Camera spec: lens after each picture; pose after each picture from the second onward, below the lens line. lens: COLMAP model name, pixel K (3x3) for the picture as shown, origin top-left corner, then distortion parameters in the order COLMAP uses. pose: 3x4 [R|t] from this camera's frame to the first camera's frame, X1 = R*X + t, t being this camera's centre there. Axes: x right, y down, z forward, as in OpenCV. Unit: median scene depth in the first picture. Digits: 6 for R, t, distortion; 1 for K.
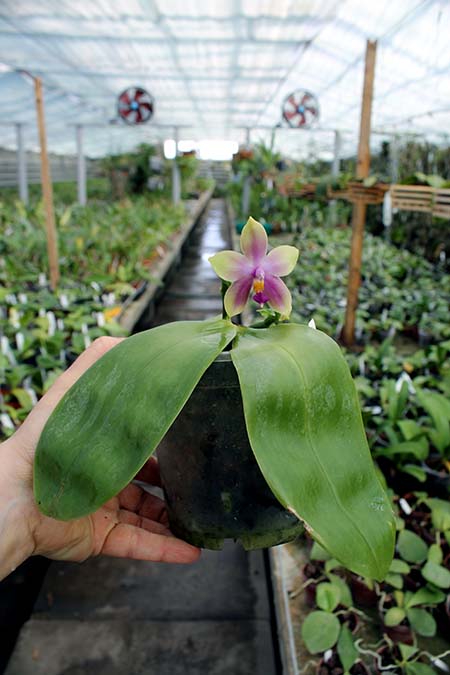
lens RADIAL K [[559.6, 0, 247.1], [0, 559.6, 327.3], [0, 0, 1]] dist [-0.158928, 0.130920]
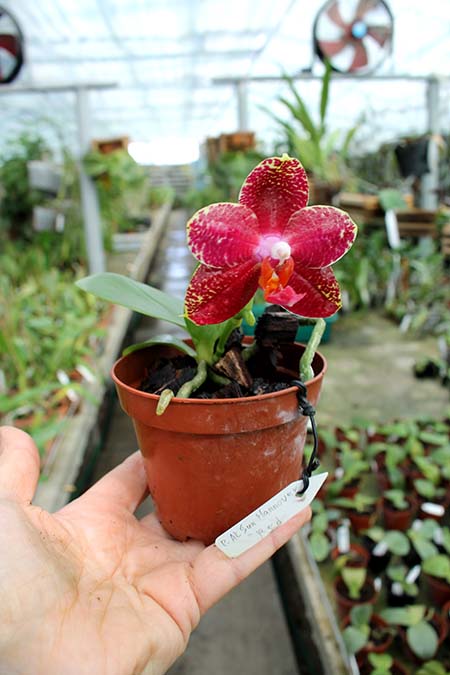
lens RADIAL K [[554.7, 0, 192.8], [0, 554.7, 338.0], [0, 0, 1]] dist [-0.098082, 0.002268]
pose [[0.997236, -0.063274, -0.038937, -0.035104], [0.063855, 0.997863, 0.013876, -0.165628], [0.037976, -0.016324, 0.999145, 0.563767]]
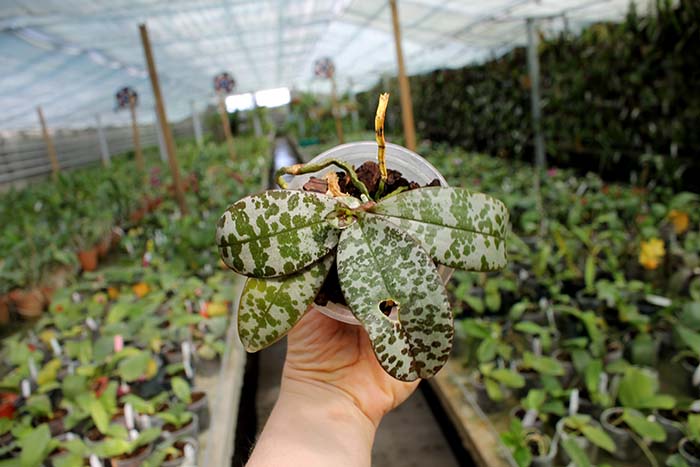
lens RADIAL K [[580.3, 0, 350.0], [0, 580.3, 233.5], [0, 0, 1]] dist [-0.158928, 0.130920]
pose [[0.982938, -0.177973, 0.046463, 0.005211], [0.180442, 0.982000, -0.055820, 0.197964], [-0.035692, 0.063251, 0.997359, -0.684149]]
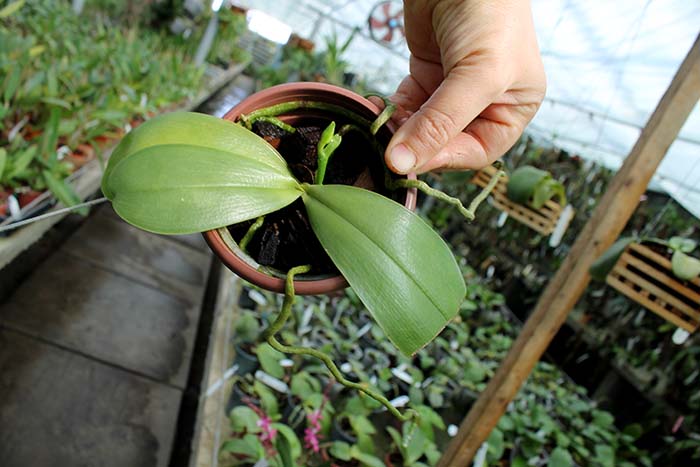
lens RADIAL K [[580.3, 0, 350.0], [0, 580.3, 233.5], [0, 0, 1]] dist [-0.158928, 0.130920]
pose [[0.899748, 0.380121, 0.214387, -0.018326], [-0.378485, 0.924240, -0.050291, -0.051142], [-0.217261, -0.035893, 0.975453, 0.196304]]
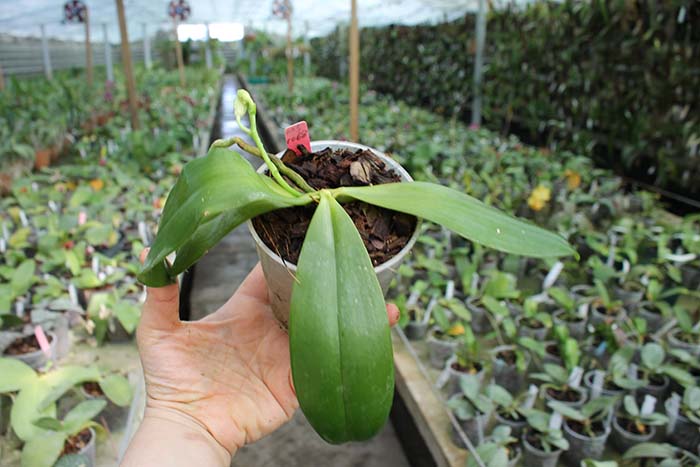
lens RADIAL K [[580.3, 0, 350.0], [0, 580.3, 233.5], [0, 0, 1]] dist [-0.158928, 0.130920]
pose [[0.986571, -0.079287, 0.142800, 0.002027], [0.073874, 0.996348, 0.042825, 0.215763], [-0.145674, -0.031700, 0.988825, -0.728954]]
